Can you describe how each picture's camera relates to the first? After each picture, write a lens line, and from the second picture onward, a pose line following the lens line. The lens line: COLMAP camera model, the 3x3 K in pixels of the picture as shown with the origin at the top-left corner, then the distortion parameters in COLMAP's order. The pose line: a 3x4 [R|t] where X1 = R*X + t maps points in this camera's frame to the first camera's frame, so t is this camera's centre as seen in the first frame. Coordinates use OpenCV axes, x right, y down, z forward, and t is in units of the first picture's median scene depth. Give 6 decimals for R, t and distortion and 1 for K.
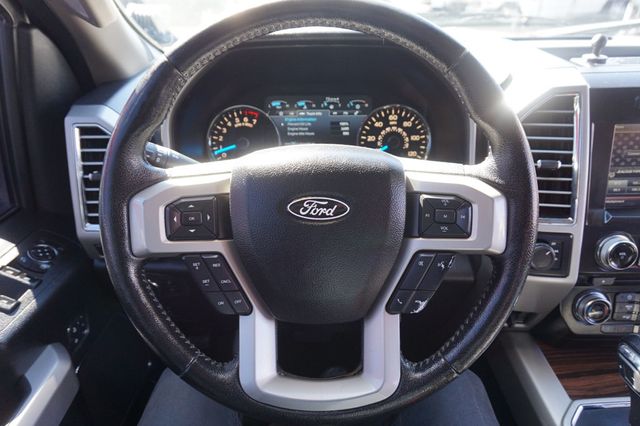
lens RADIAL K [[440.6, 0, 326.2], [0, 440.6, 215.5], [0, 0, 1]] dist [-0.022859, 0.018421]
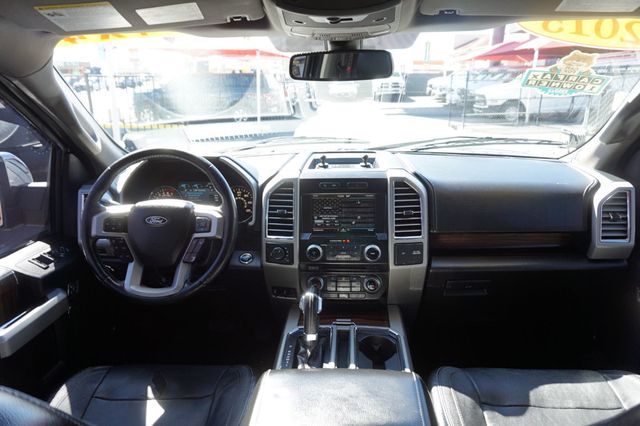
lens RADIAL K [[440.6, 0, 318.6], [0, 440.6, 214.5], [0, 0, 1]] dist [-0.022859, 0.018421]
pose [[0.996737, 0.012856, -0.079685, 0.845796], [-0.028050, 0.980873, -0.192616, 0.312873], [0.075685, 0.194223, 0.978033, -1.135631]]
